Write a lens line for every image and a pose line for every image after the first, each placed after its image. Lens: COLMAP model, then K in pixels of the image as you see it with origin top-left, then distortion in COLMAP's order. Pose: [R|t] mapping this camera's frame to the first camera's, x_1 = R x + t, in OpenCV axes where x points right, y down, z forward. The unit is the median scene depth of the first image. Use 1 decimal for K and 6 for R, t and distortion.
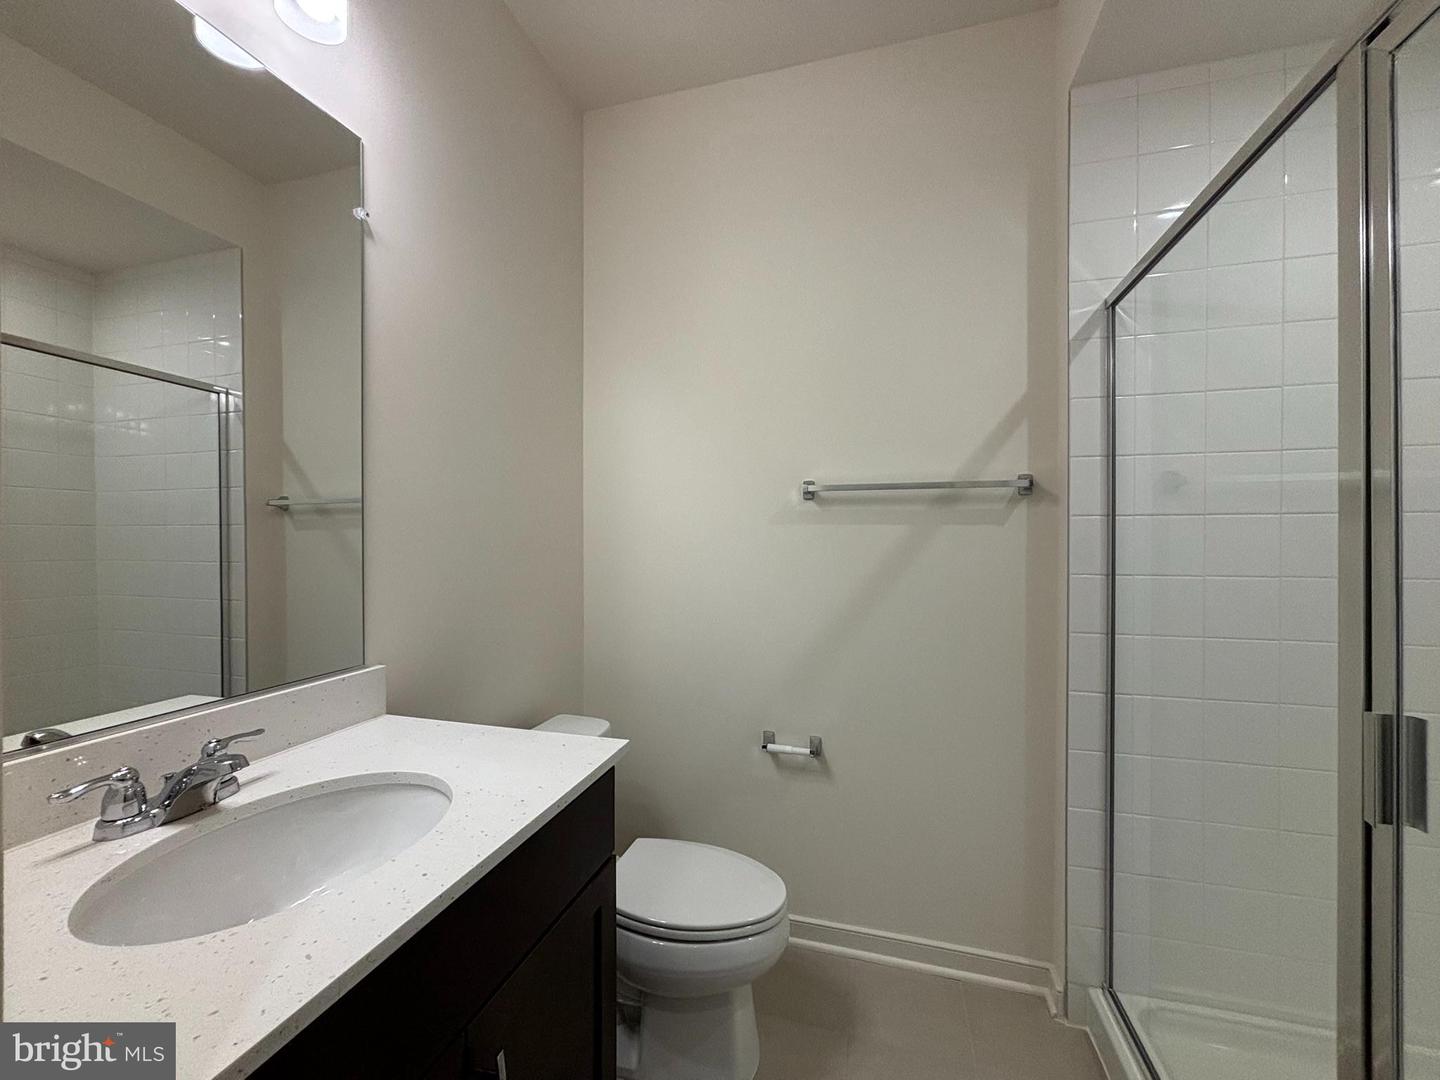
lens RADIAL K [[573.8, 0, 715.0], [0, 573.8, 537.1], [0, 0, 1]] dist [-0.004728, 0.000677]
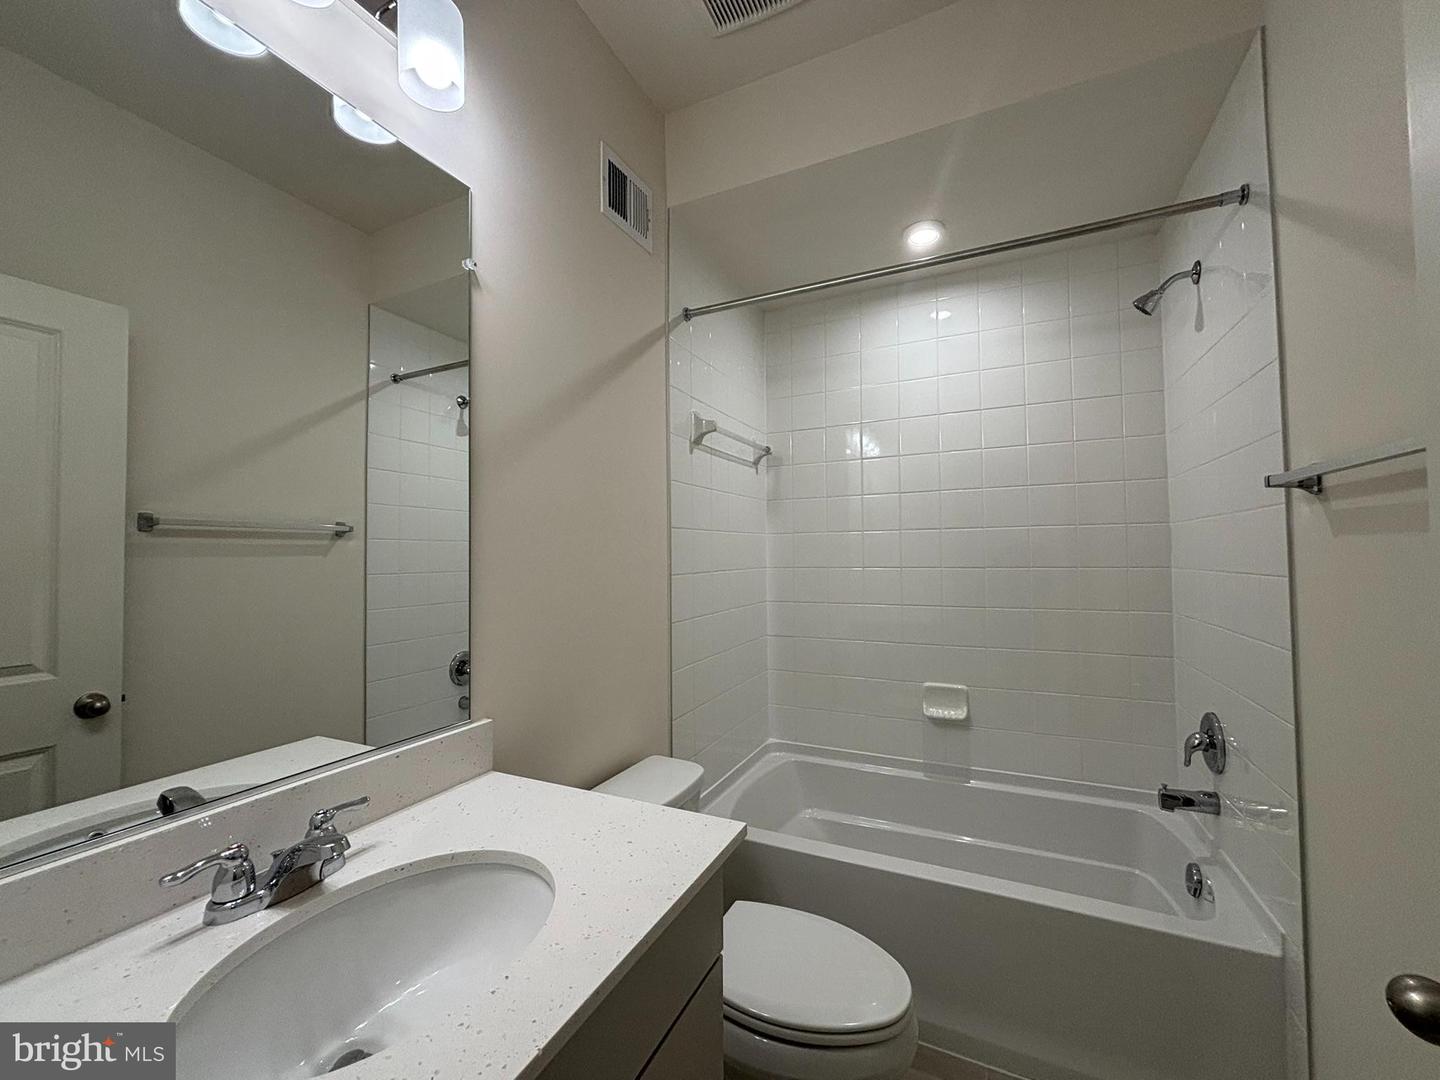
lens RADIAL K [[573.8, 0, 723.1], [0, 573.8, 541.9], [0, 0, 1]] dist [-0.004728, 0.000677]
pose [[0.988348, -0.012910, -0.151663, -0.056081], [0.008413, 0.999507, -0.030260, -0.072147], [0.151979, 0.028632, 0.987969, 0.144217]]
